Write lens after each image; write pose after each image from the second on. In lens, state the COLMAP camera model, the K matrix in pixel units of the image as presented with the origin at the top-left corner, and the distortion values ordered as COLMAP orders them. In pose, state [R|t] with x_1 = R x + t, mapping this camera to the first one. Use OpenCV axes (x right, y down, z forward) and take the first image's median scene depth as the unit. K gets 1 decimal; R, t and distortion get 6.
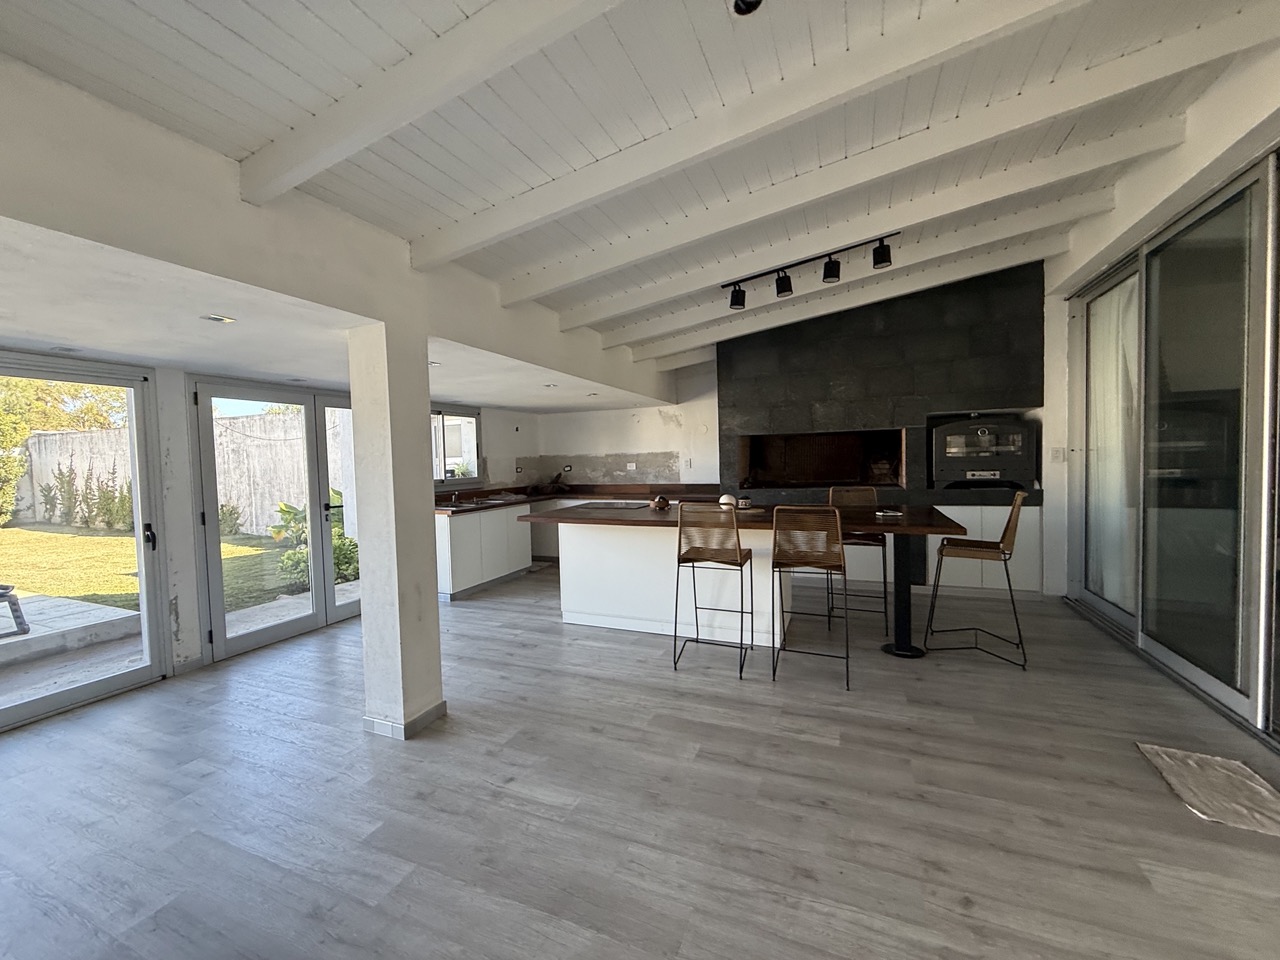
lens RADIAL K [[508.7, 0, 648.1], [0, 508.7, 475.6], [0, 0, 1]] dist [-0.003243, -0.000238]
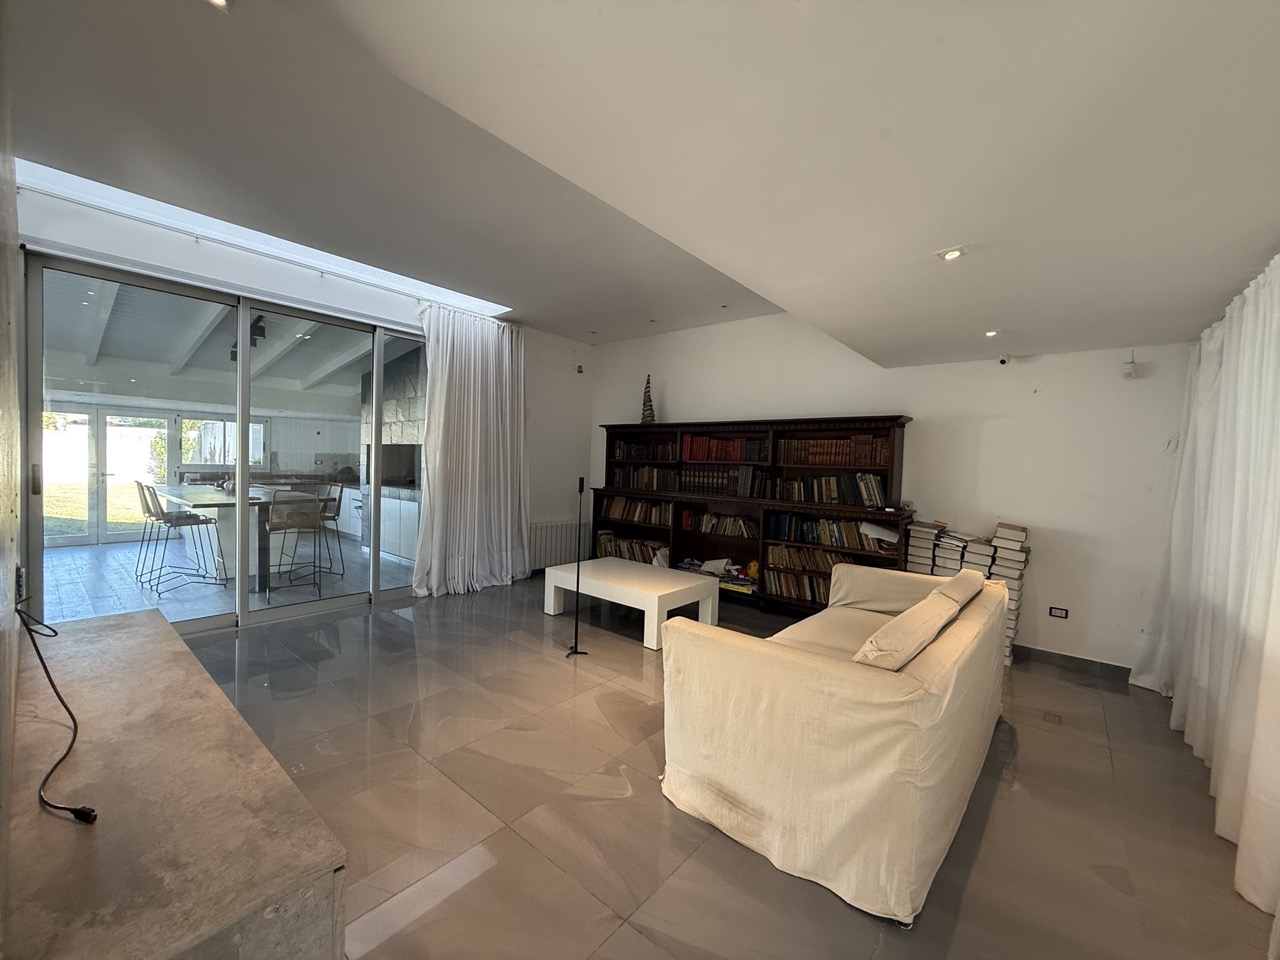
lens RADIAL K [[507.7, 0, 640.0], [0, 507.7, 480.0], [0, 0, 1]] dist [-0.000760, -0.000200]
pose [[0.950520, 0.067455, -0.303250, 1.080654], [-0.067352, 0.997671, 0.010813, -0.040535], [0.303273, 0.010146, 0.952850, -0.048605]]
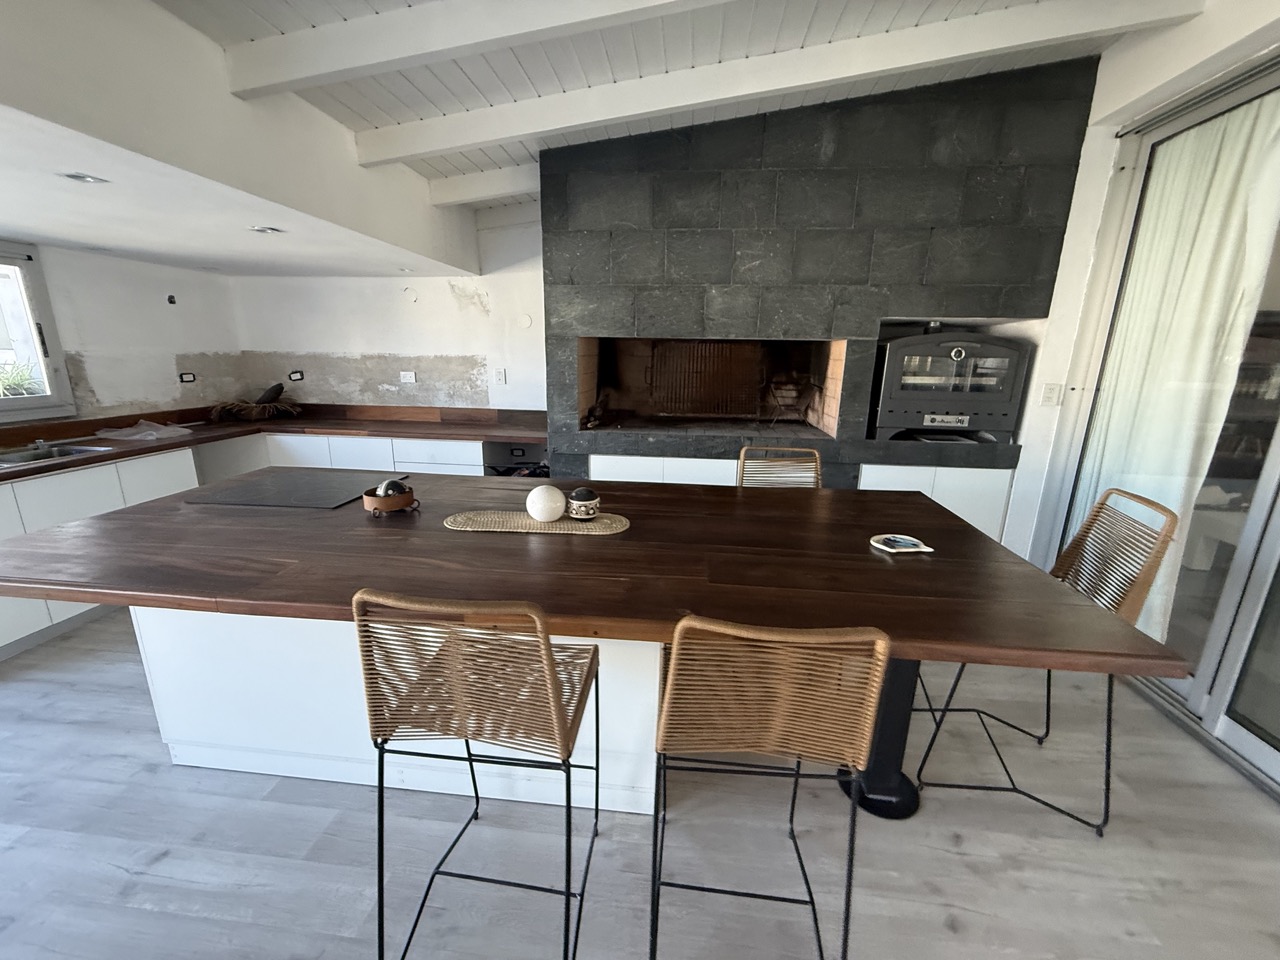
lens RADIAL K [[507.7, 0, 640.0], [0, 507.7, 480.0], [0, 0, 1]] dist [-0.000760, -0.000200]
pose [[0.961242, -0.024102, 0.274649, 0.070842], [-0.034522, 0.977809, 0.206633, -0.035904], [-0.273534, -0.208106, 0.939080, 0.352071]]
